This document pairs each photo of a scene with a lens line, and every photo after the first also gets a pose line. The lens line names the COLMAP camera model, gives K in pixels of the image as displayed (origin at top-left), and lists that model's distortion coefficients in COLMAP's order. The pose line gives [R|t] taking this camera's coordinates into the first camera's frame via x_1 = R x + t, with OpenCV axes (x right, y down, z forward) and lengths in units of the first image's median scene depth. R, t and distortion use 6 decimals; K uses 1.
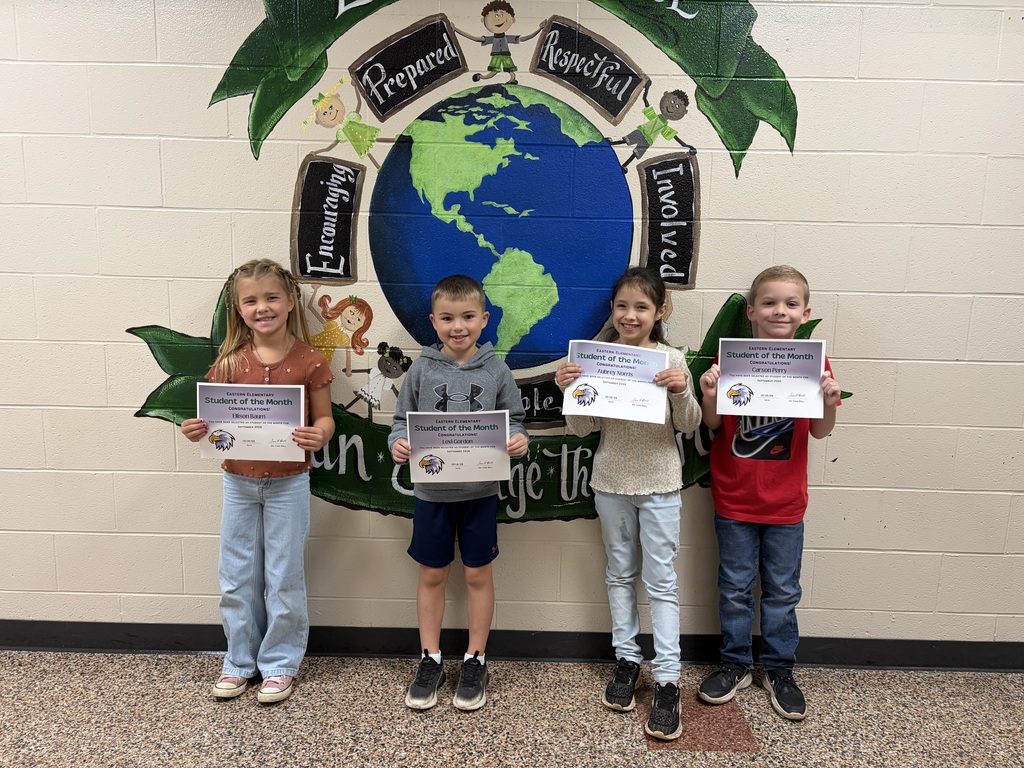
lens RADIAL K [[766.6, 0, 512.0], [0, 766.6, 387.1], [0, 0, 1]] dist [0.029466, -0.038547]
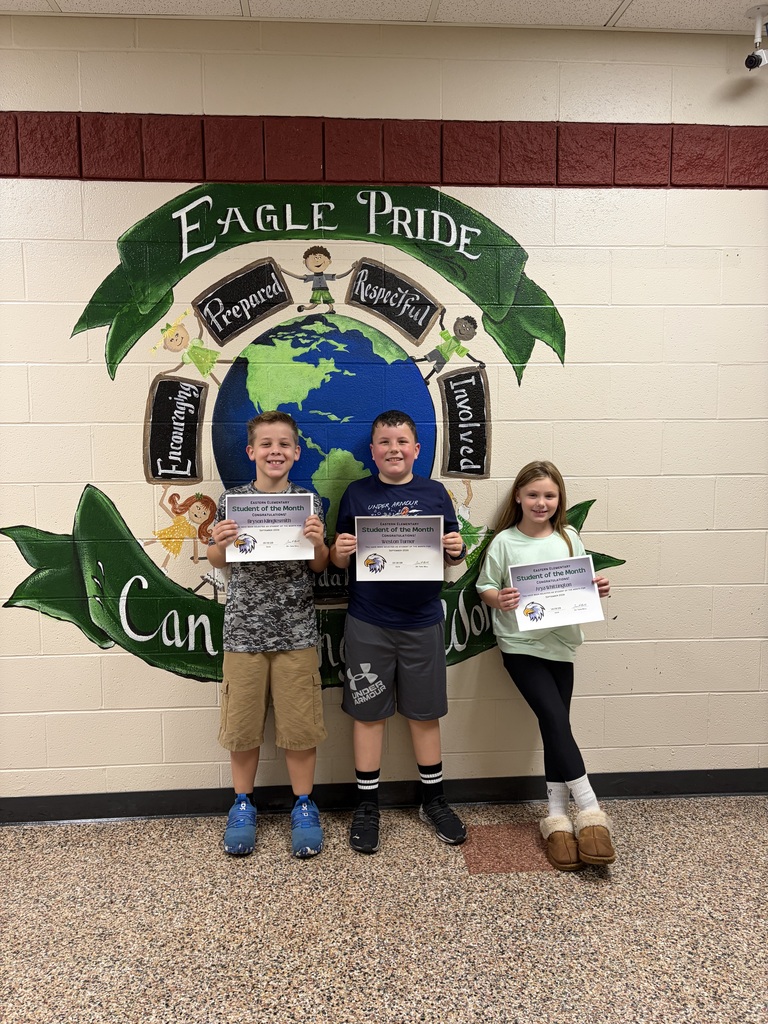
lens RADIAL K [[766.6, 0, 381.7], [0, 766.6, 511.0], [0, 0, 1]] dist [0.029466, -0.038547]
pose [[0.996736, -0.035751, 0.072377, -0.017930], [0.040896, 0.996645, -0.070900, 0.000613], [-0.069600, 0.073628, 0.994854, -0.171701]]
